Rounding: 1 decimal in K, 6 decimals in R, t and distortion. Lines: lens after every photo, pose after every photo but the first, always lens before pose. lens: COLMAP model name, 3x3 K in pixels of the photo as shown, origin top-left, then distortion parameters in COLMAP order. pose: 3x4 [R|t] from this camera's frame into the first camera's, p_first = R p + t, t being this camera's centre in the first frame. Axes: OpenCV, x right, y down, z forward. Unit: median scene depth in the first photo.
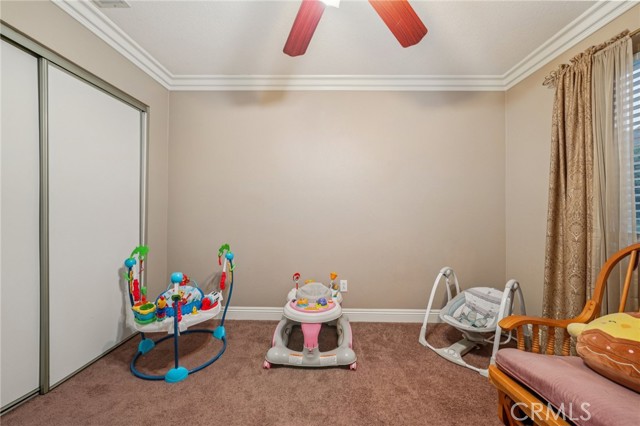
lens RADIAL K [[246.3, 0, 320.0], [0, 246.3, 213.0], [0, 0, 1]] dist [-0.011806, 0.000101]
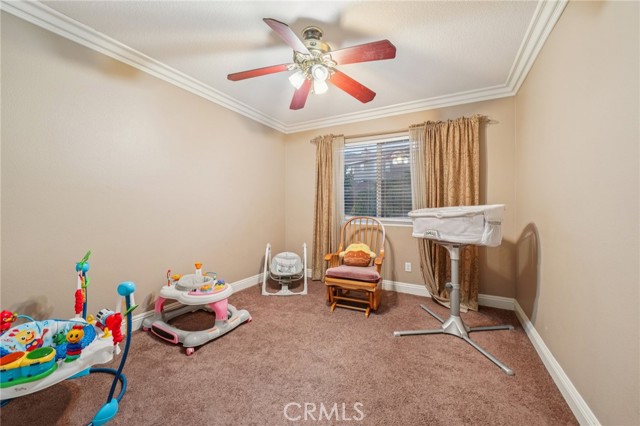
lens RADIAL K [[246.3, 0, 320.0], [0, 246.3, 213.0], [0, 0, 1]] dist [-0.011806, 0.000101]
pose [[0.464584, -0.024550, 0.885189, -0.887123], [-0.000101, 0.999614, 0.027777, -0.011176], [-0.885529, -0.012995, 0.464402, 0.014007]]
